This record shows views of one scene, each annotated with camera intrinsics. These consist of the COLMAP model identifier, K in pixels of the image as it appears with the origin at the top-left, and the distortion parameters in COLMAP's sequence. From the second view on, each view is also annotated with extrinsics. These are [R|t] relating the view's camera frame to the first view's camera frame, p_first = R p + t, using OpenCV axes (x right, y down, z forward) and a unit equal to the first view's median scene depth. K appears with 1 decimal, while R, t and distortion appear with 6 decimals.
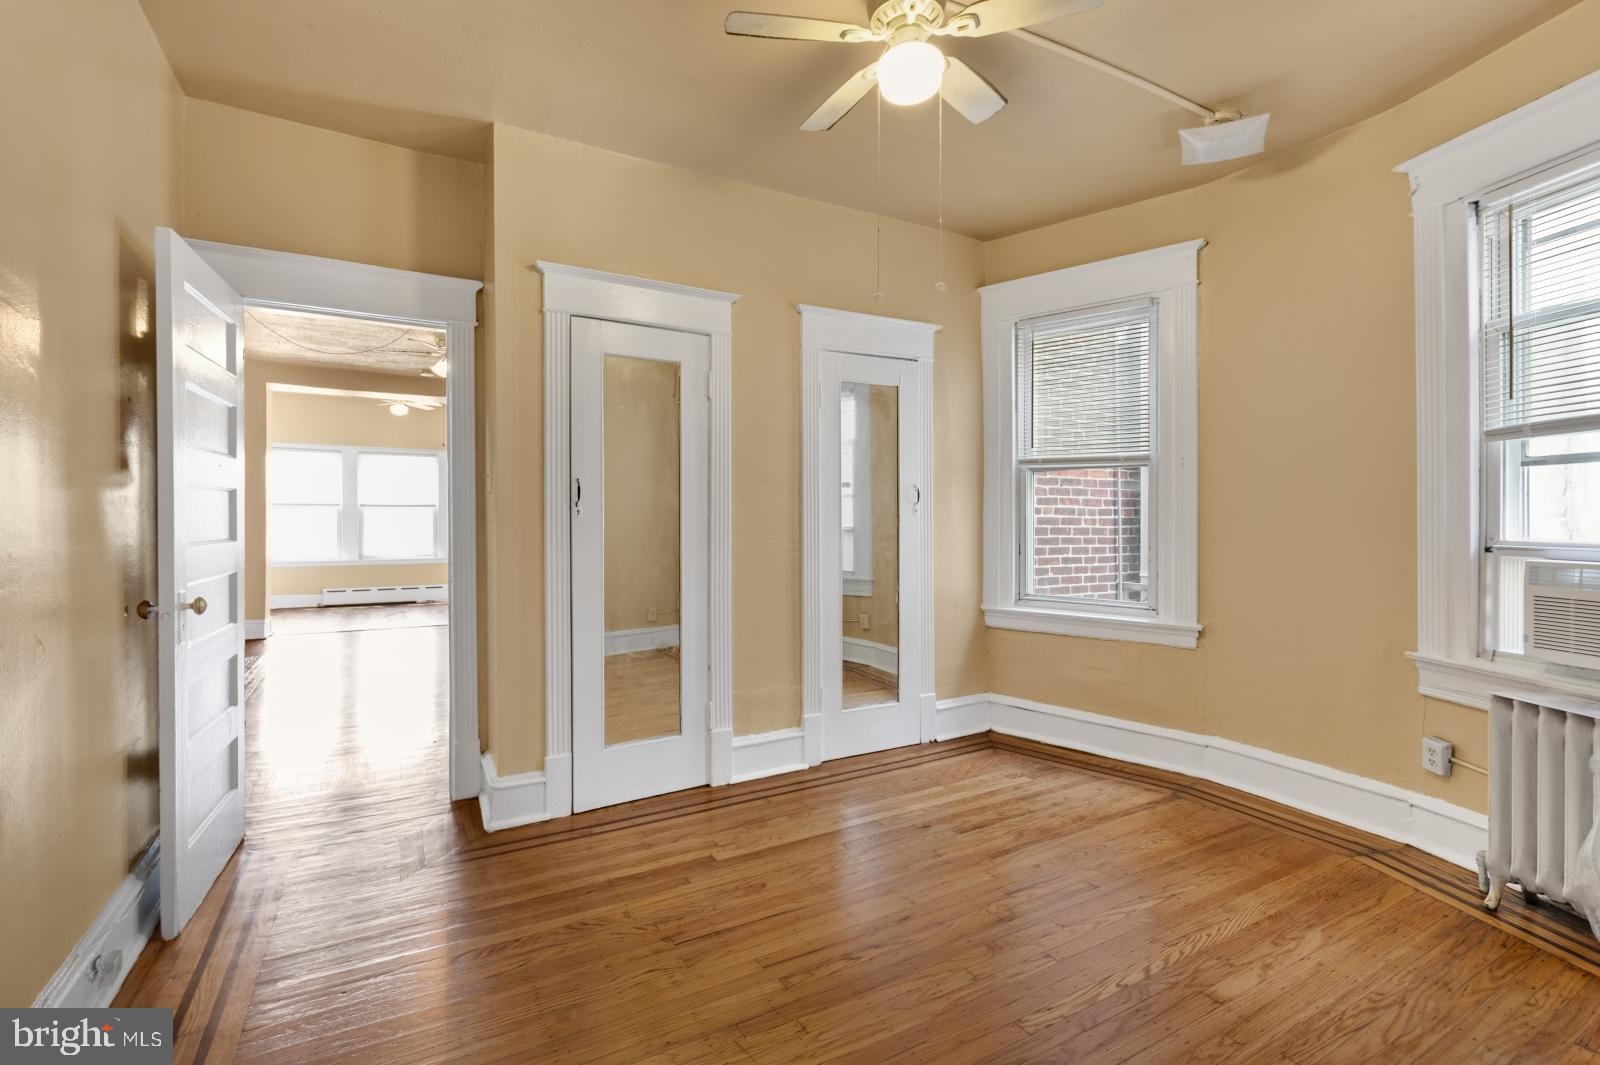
lens RADIAL K [[736.6, 0, 794.8], [0, 736.6, 518.1], [0, 0, 1]] dist [-0.000127, -0.000528]
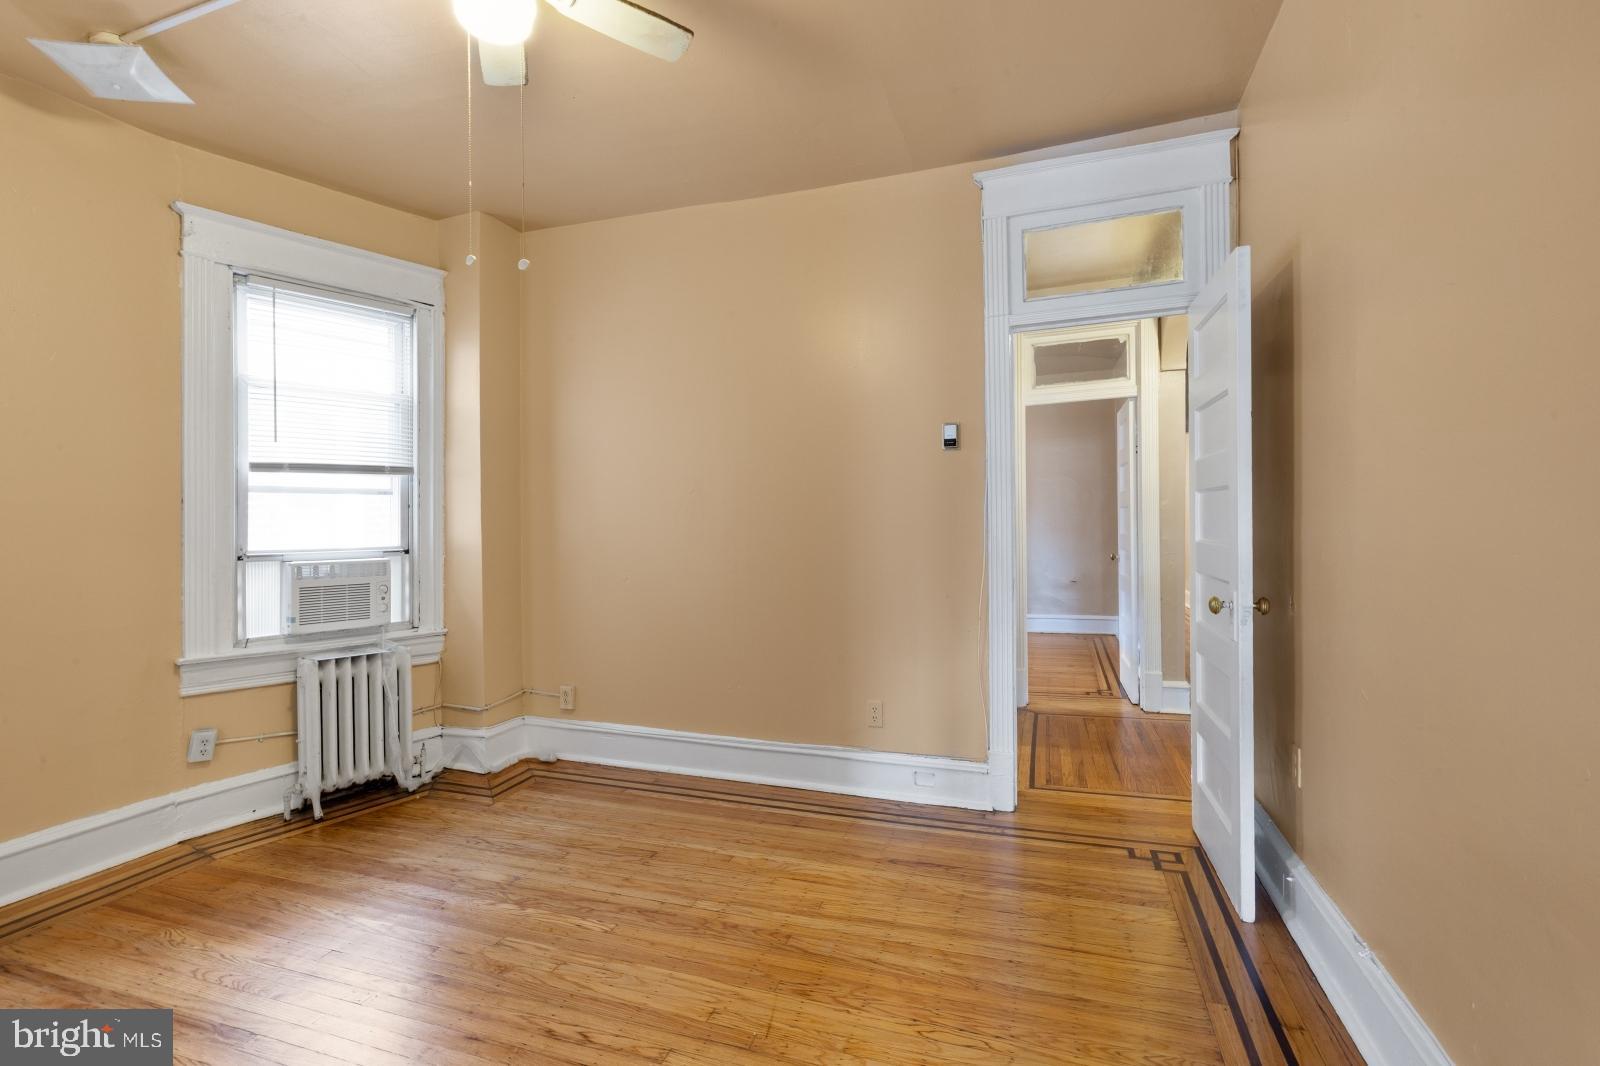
lens RADIAL K [[753.1, 0, 771.2], [0, 753.1, 518.2], [0, 0, 1]] dist [-0.002210, -0.000349]
pose [[-0.647011, 0.015346, 0.762326, -0.384273], [0.017202, 0.999837, -0.005527, -0.001281], [-0.762287, 0.009538, -0.647169, 0.732101]]
